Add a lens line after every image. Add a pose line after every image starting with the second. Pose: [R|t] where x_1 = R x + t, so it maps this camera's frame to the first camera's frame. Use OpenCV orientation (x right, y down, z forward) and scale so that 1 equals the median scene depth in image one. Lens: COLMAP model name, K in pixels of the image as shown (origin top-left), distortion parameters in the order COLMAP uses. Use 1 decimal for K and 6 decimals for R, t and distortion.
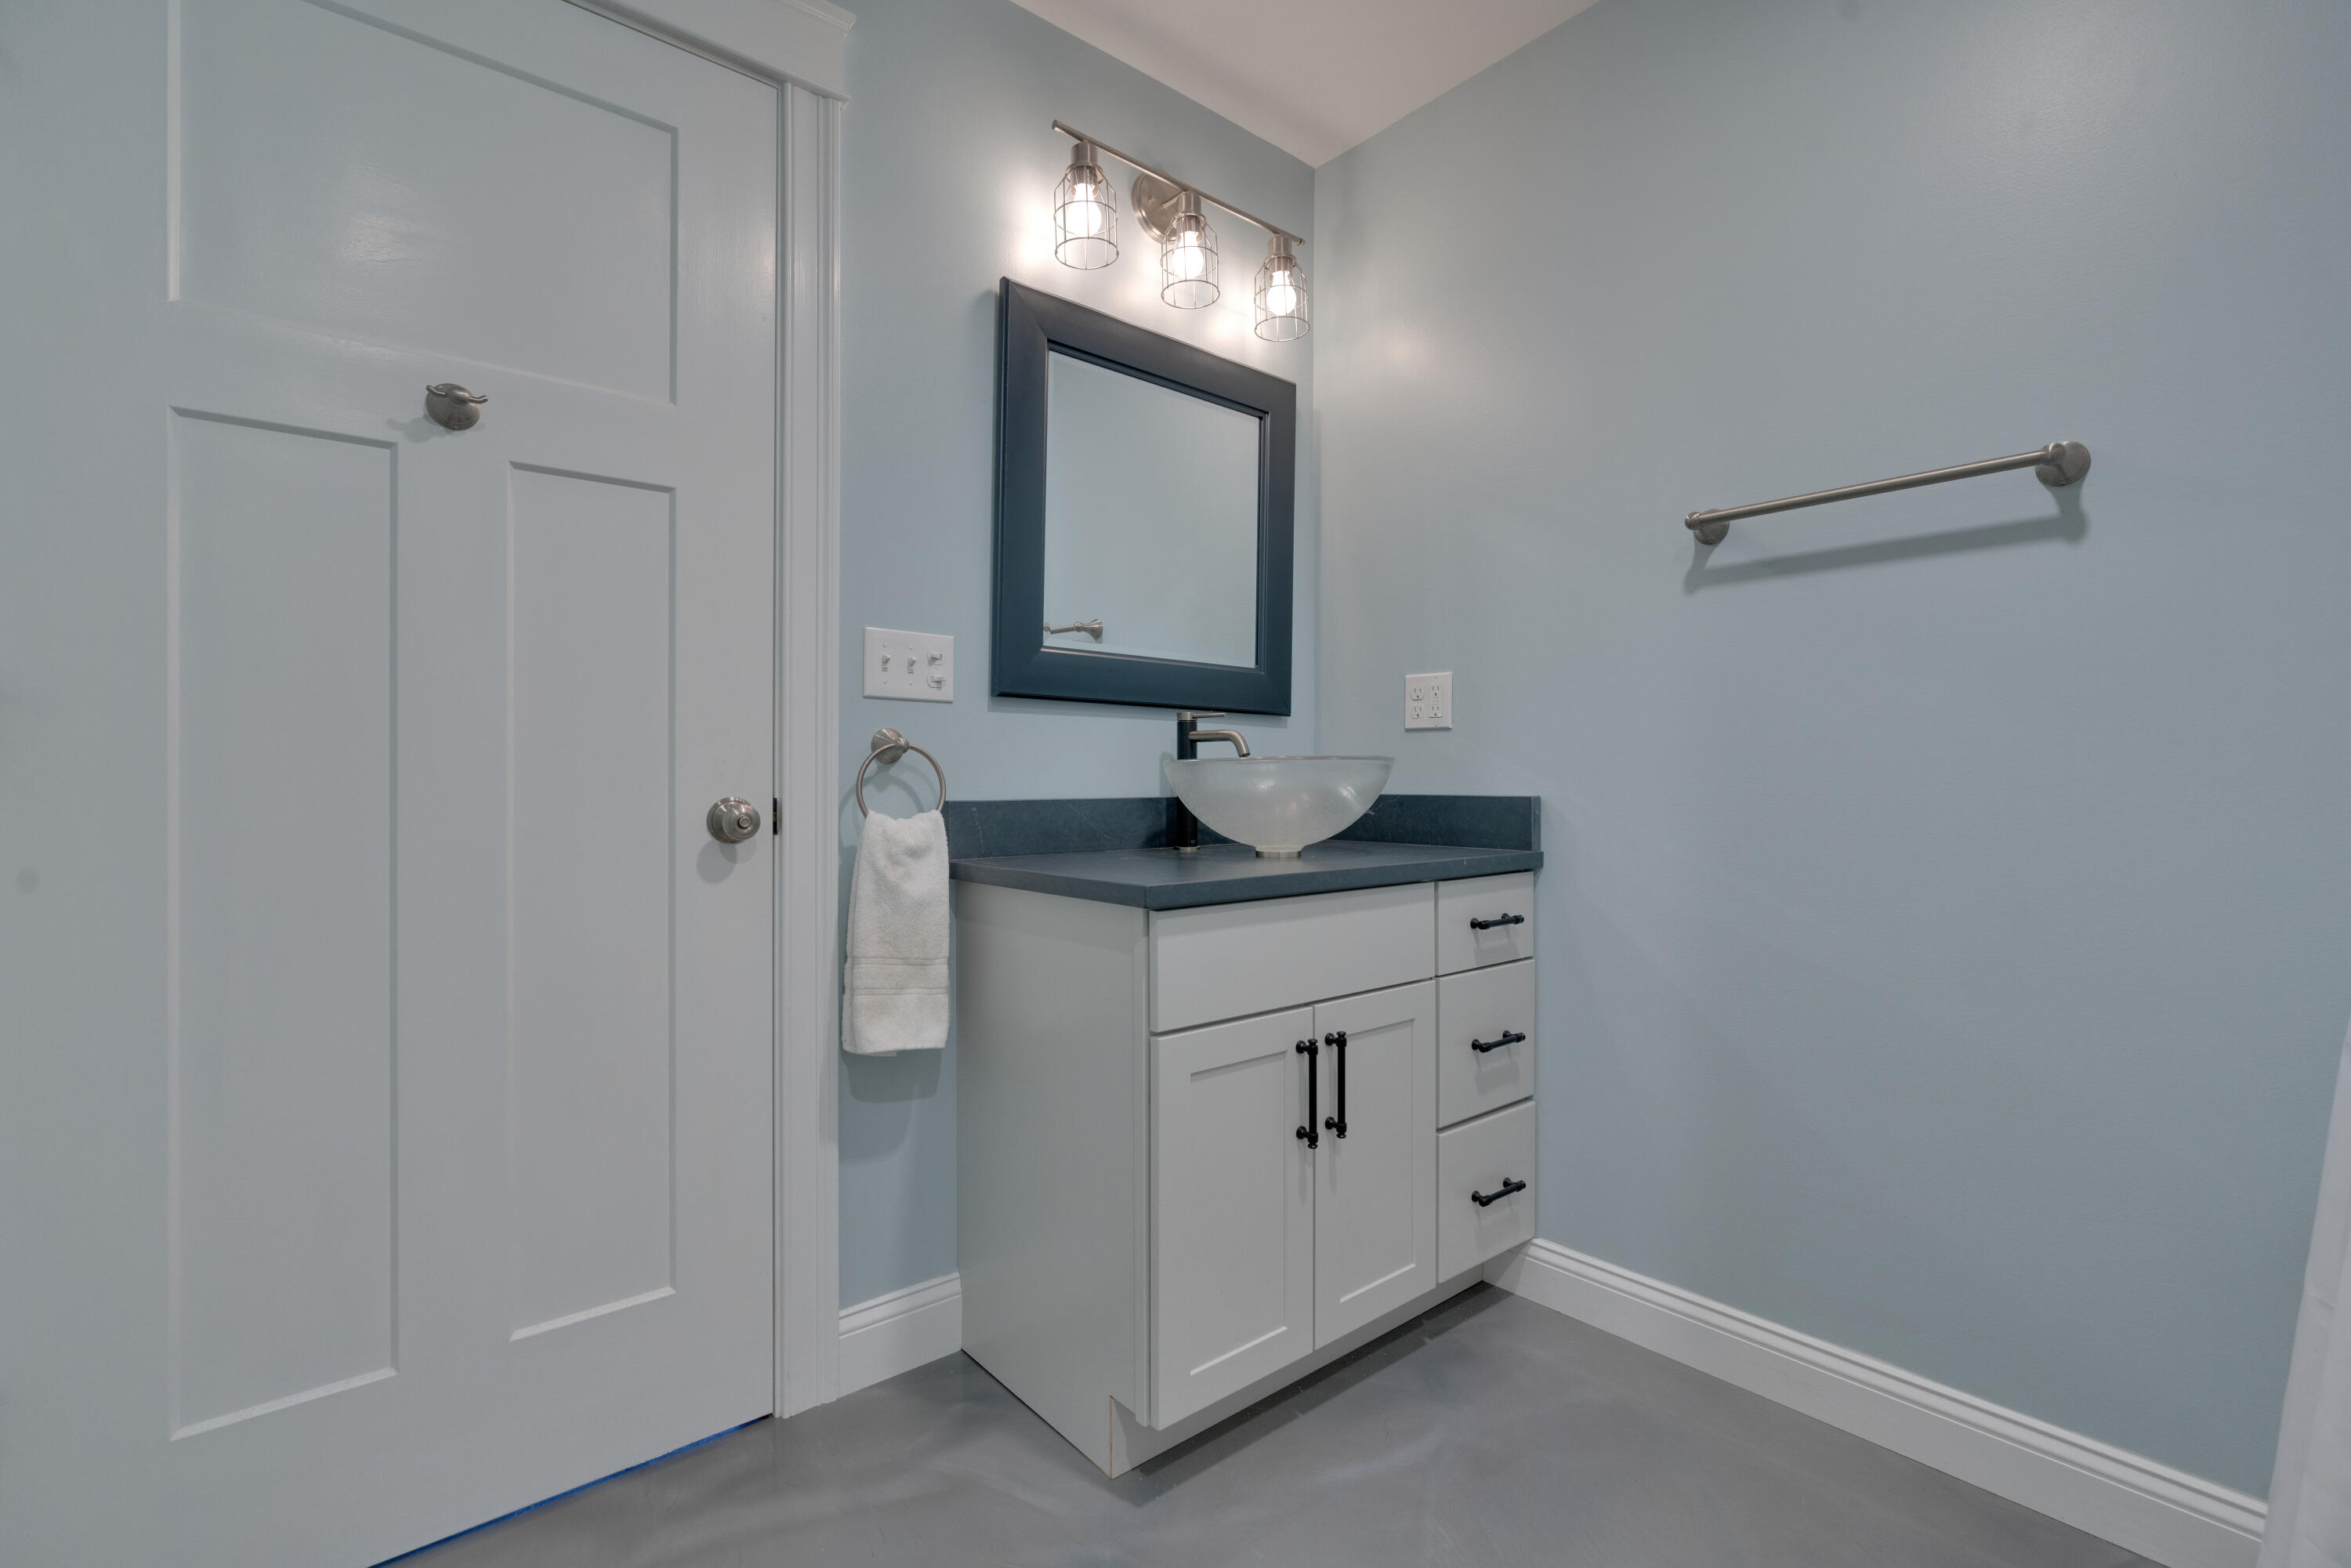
lens RADIAL K [[1056.4, 0, 1175.5], [0, 1056.4, 784.0], [0, 0, 1]] dist [-0.017986, 0.008786]
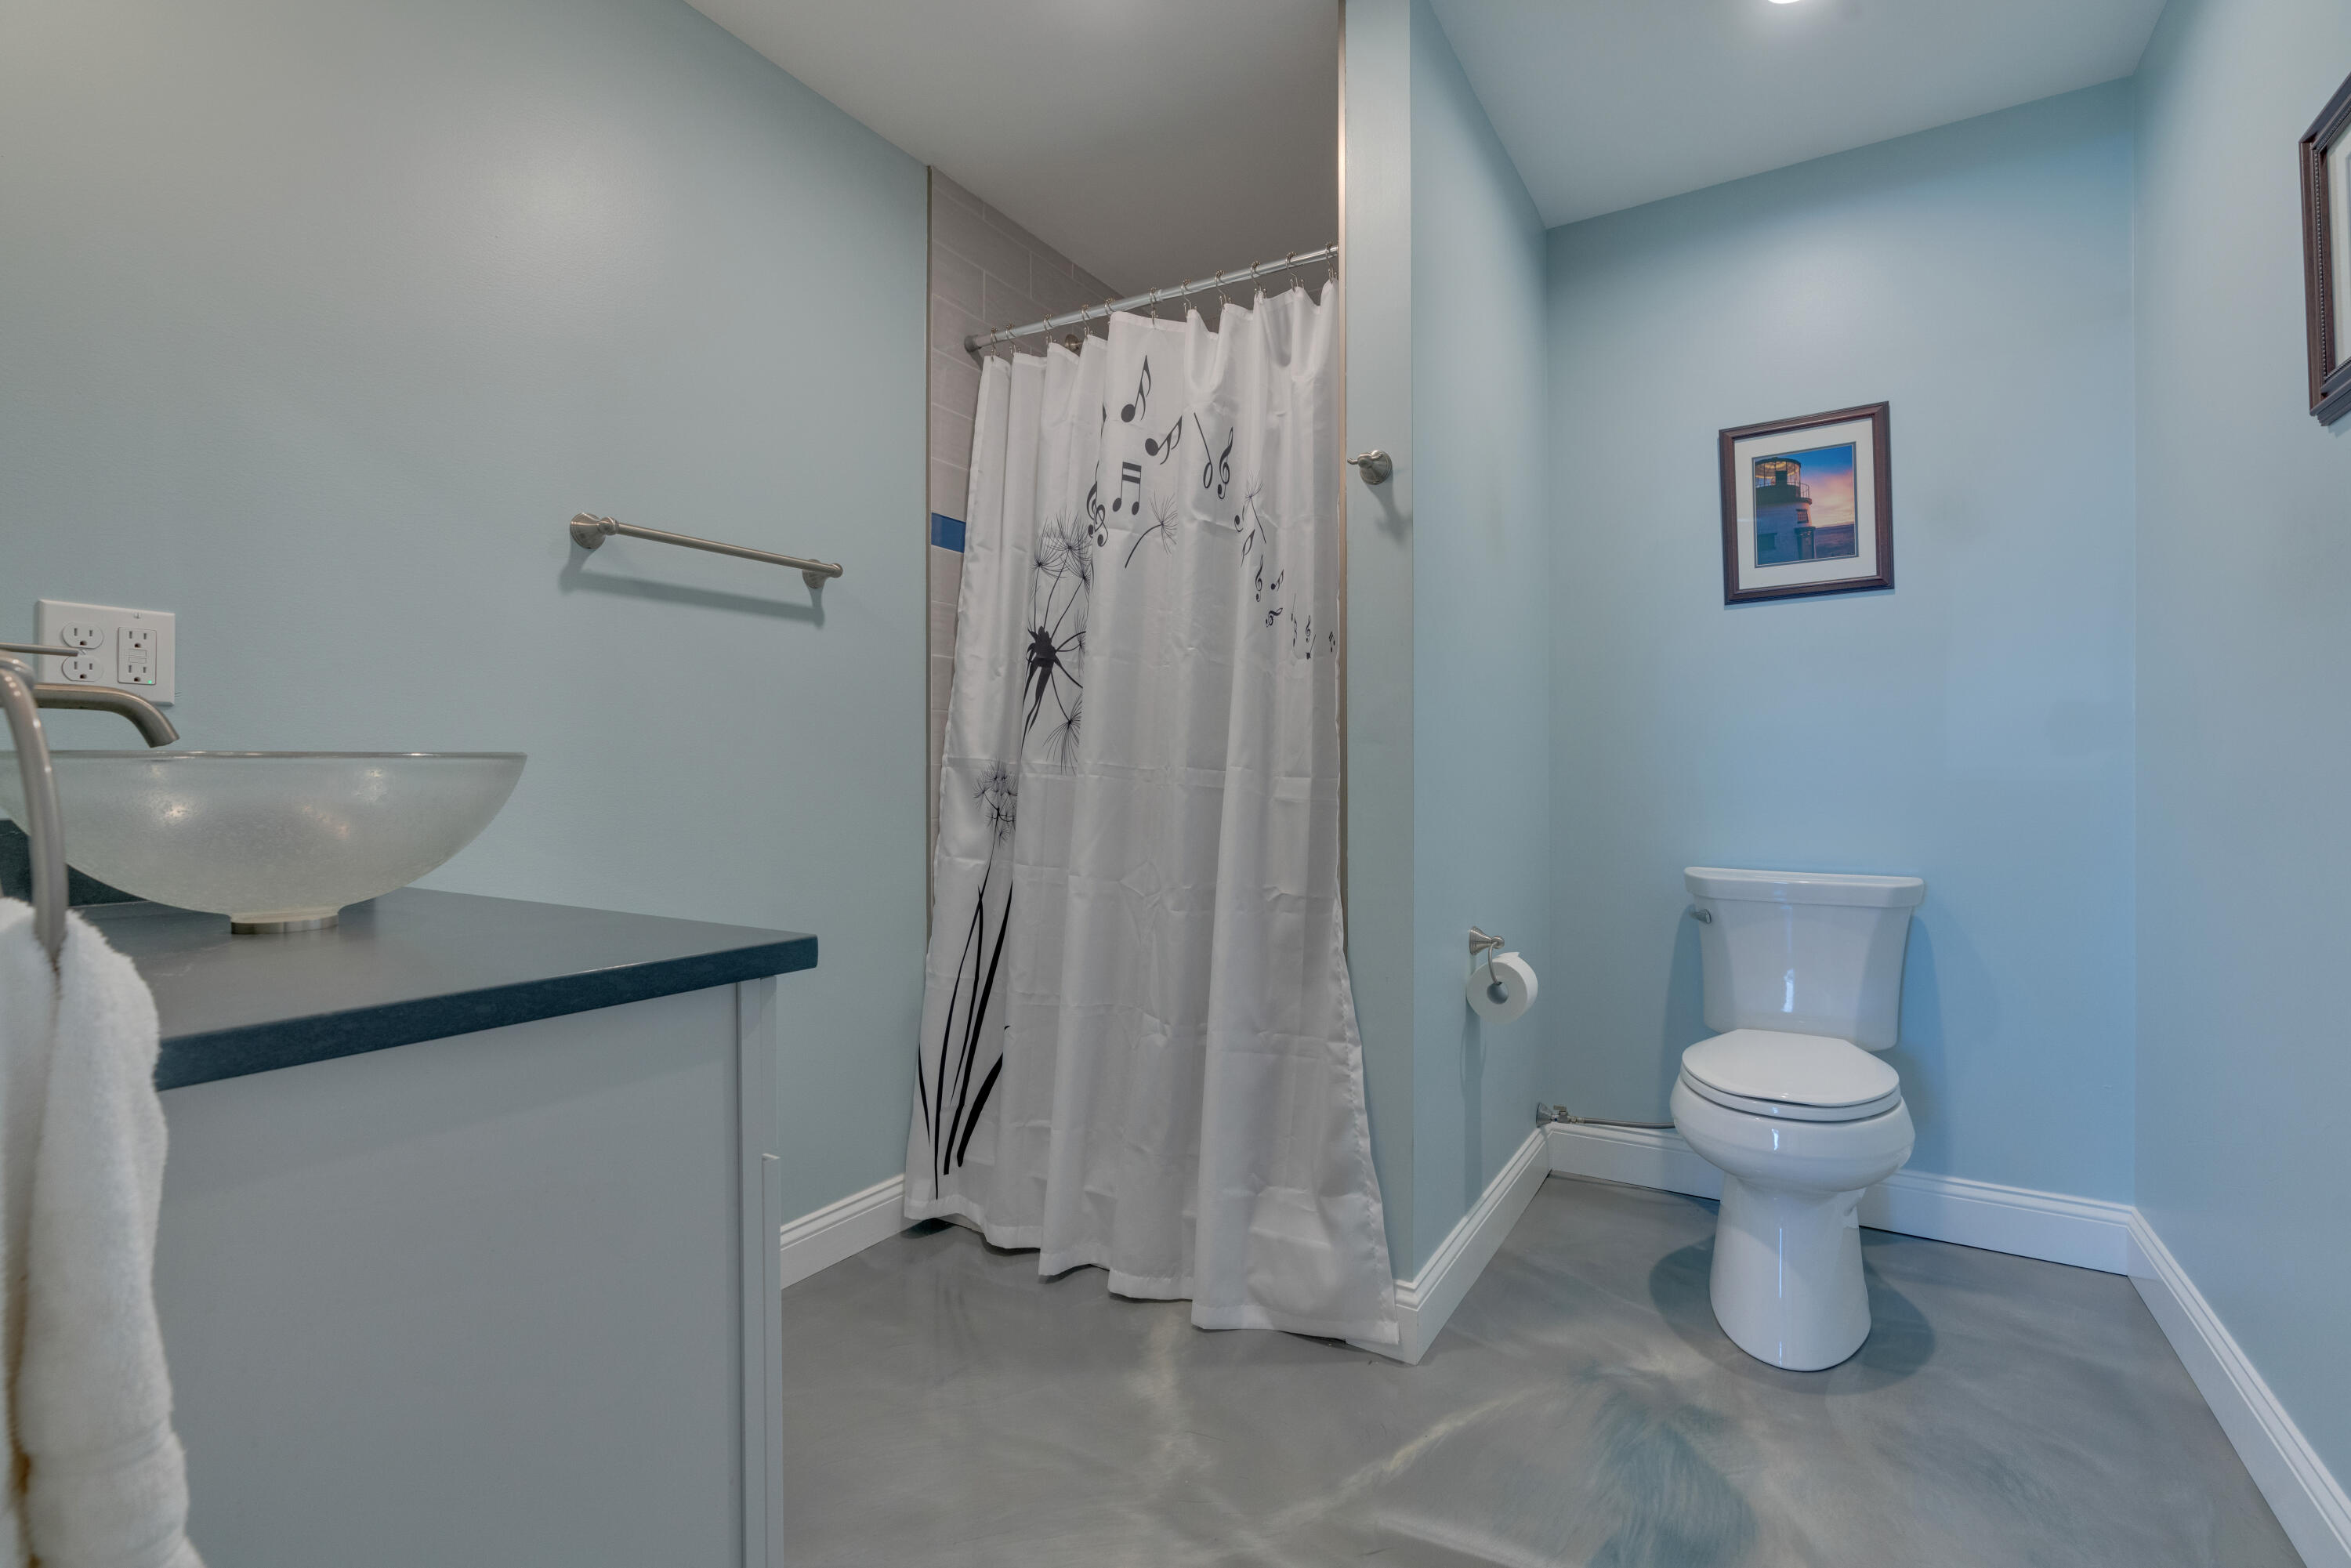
lens RADIAL K [[1056.4, 0, 1175.5], [0, 1056.4, 784.0], [0, 0, 1]] dist [-0.017986, 0.008786]
pose [[-0.302809, -0.004387, 0.953041, -0.614842], [0.013092, 0.999876, 0.008762, -0.005945], [-0.952961, 0.015130, -0.302714, 0.777521]]
